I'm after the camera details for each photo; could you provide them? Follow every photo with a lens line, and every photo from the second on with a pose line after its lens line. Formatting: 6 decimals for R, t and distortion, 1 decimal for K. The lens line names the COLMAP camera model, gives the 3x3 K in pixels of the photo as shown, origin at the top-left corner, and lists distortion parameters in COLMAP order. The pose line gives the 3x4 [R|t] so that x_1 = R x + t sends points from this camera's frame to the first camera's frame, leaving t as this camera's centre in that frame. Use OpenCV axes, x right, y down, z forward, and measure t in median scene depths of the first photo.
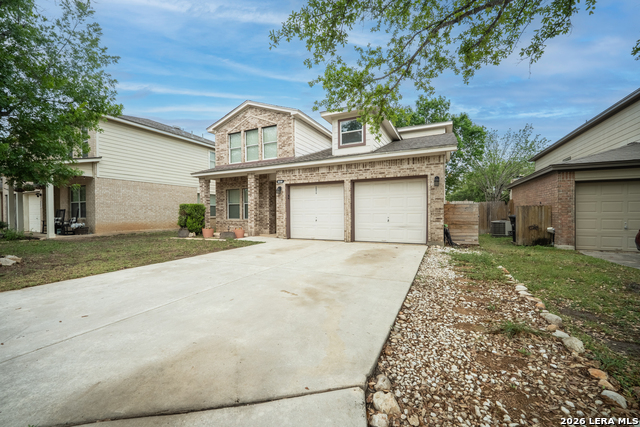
lens RADIAL K [[264.0, 0, 322.4], [0, 264.0, 213.7], [0, 0, 1]] dist [-0.001076, 0.000135]
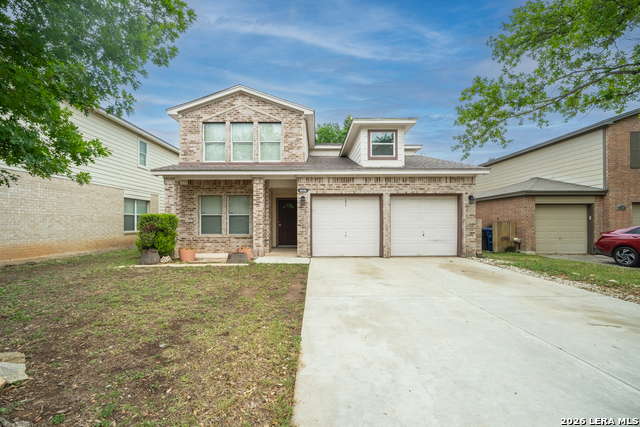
lens RADIAL K [[264.0, 0, 320.7], [0, 264.0, 217.0], [0, 0, 1]] dist [-0.001076, 0.000135]
pose [[0.890740, 0.011668, 0.454363, -0.490848], [-0.001732, 0.999750, -0.022277, -0.017174], [-0.454510, 0.019056, 0.890538, 0.221392]]
